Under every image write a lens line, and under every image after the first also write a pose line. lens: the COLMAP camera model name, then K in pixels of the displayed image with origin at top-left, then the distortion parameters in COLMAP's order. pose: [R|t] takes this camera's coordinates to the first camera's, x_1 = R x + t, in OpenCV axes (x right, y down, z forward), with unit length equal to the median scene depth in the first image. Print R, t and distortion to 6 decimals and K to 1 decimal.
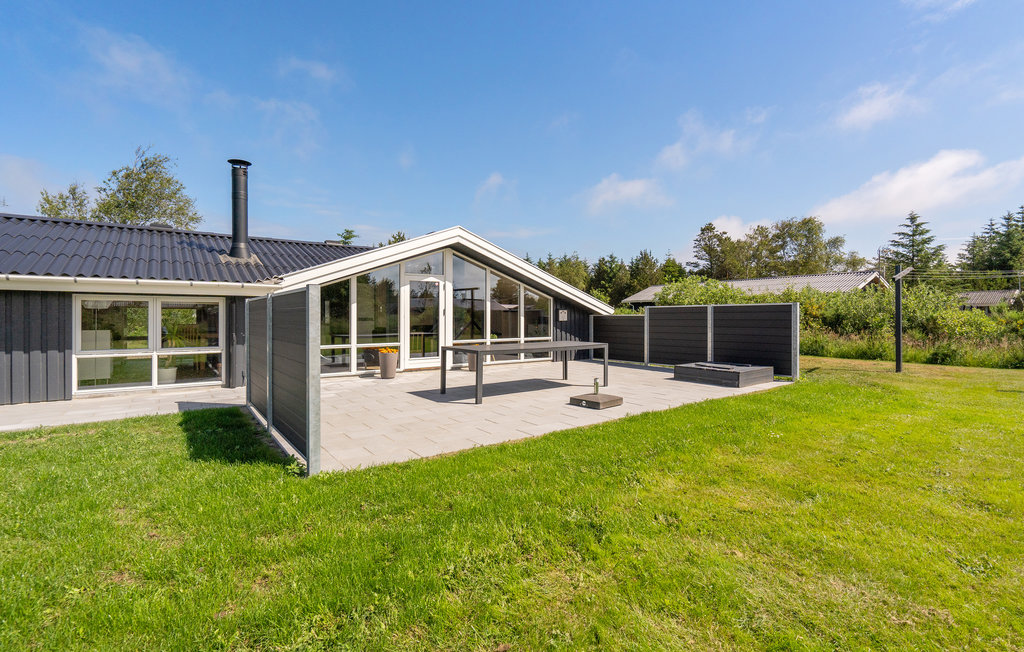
lens RADIAL K [[482.3, 0, 511.8], [0, 482.3, 325.6], [0, 0, 1]] dist [0.003882, -0.000148]
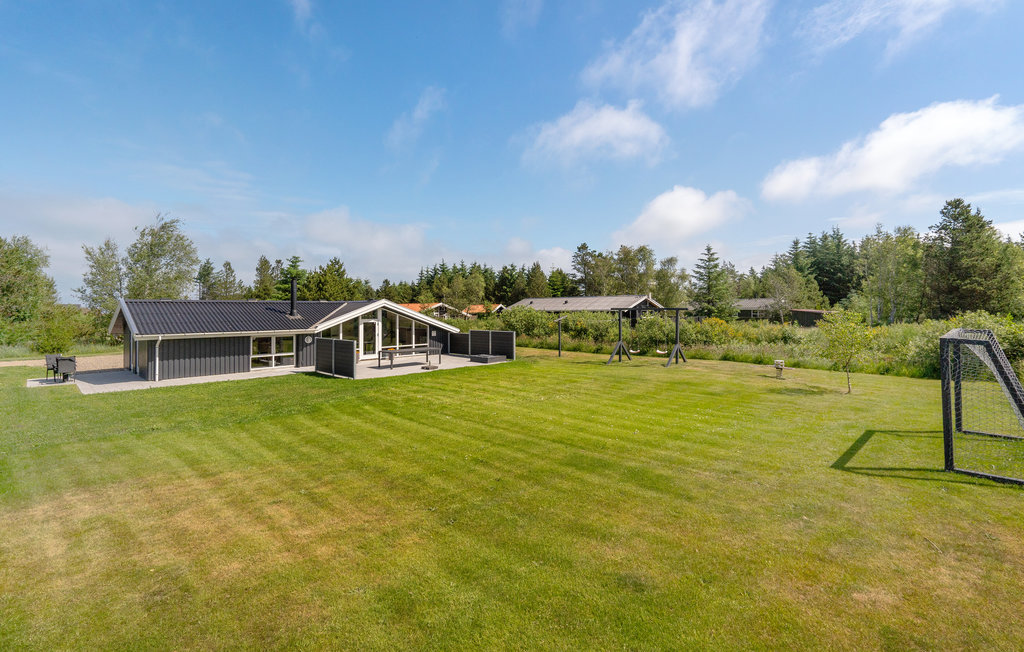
lens RADIAL K [[482.3, 0, 525.2], [0, 482.3, 298.0], [0, 0, 1]] dist [0.003882, -0.000148]
pose [[0.983465, 0.001998, 0.181089, 0.126198], [0.004944, 0.999270, -0.037873, -0.103797], [-0.181032, 0.038142, 0.982737, -1.305096]]
